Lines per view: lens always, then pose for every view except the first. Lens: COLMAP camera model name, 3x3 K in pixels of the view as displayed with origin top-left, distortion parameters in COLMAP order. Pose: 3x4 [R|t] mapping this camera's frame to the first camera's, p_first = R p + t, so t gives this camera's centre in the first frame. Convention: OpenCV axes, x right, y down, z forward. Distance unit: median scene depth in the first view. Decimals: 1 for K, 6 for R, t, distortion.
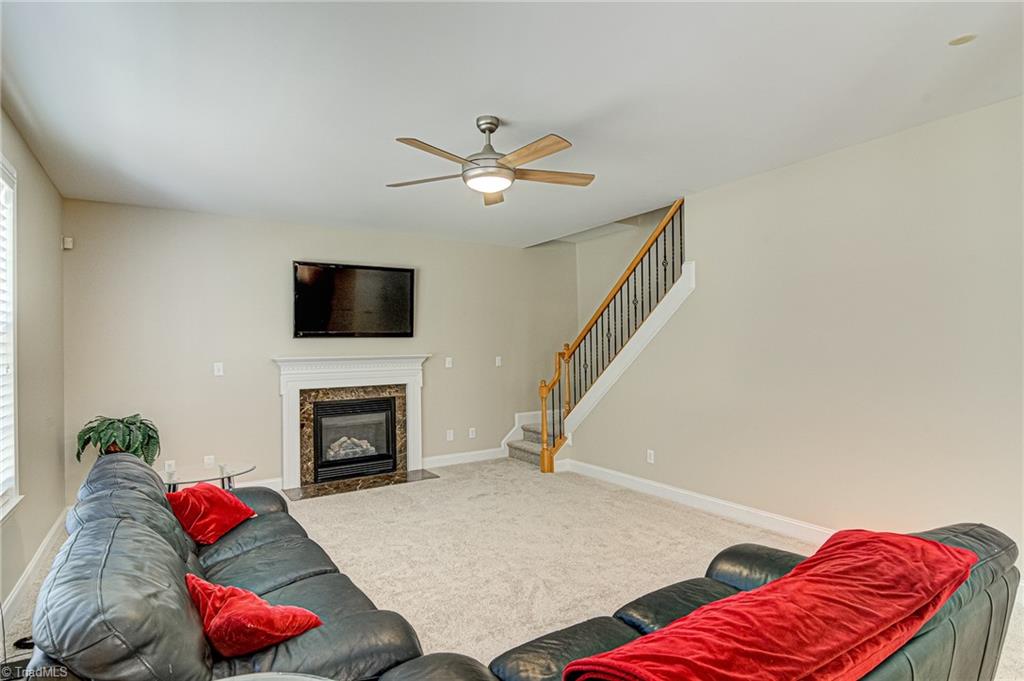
lens RADIAL K [[537.4, 0, 511.5], [0, 537.4, 343.9], [0, 0, 1]] dist [0.000873, -0.001436]
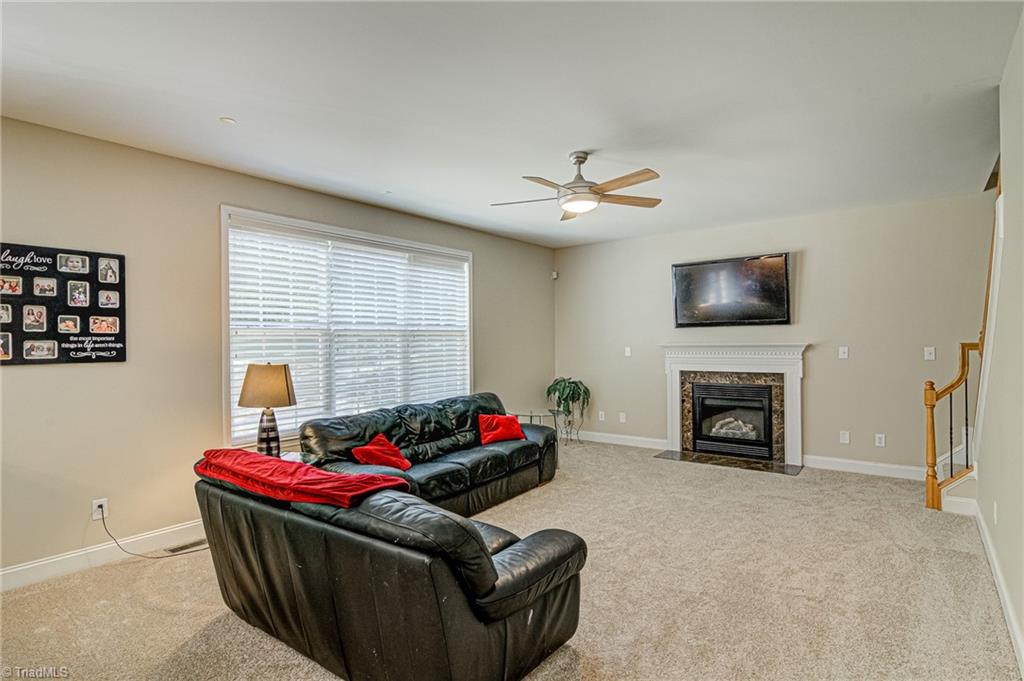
lens RADIAL K [[537.4, 0, 511.5], [0, 537.4, 343.9], [0, 0, 1]] dist [0.000873, -0.001436]
pose [[0.324071, 0.017503, -0.945871, 0.592962], [0.013584, 0.999640, 0.023153, -0.007716], [0.945935, -0.020352, 0.323716, 0.243157]]
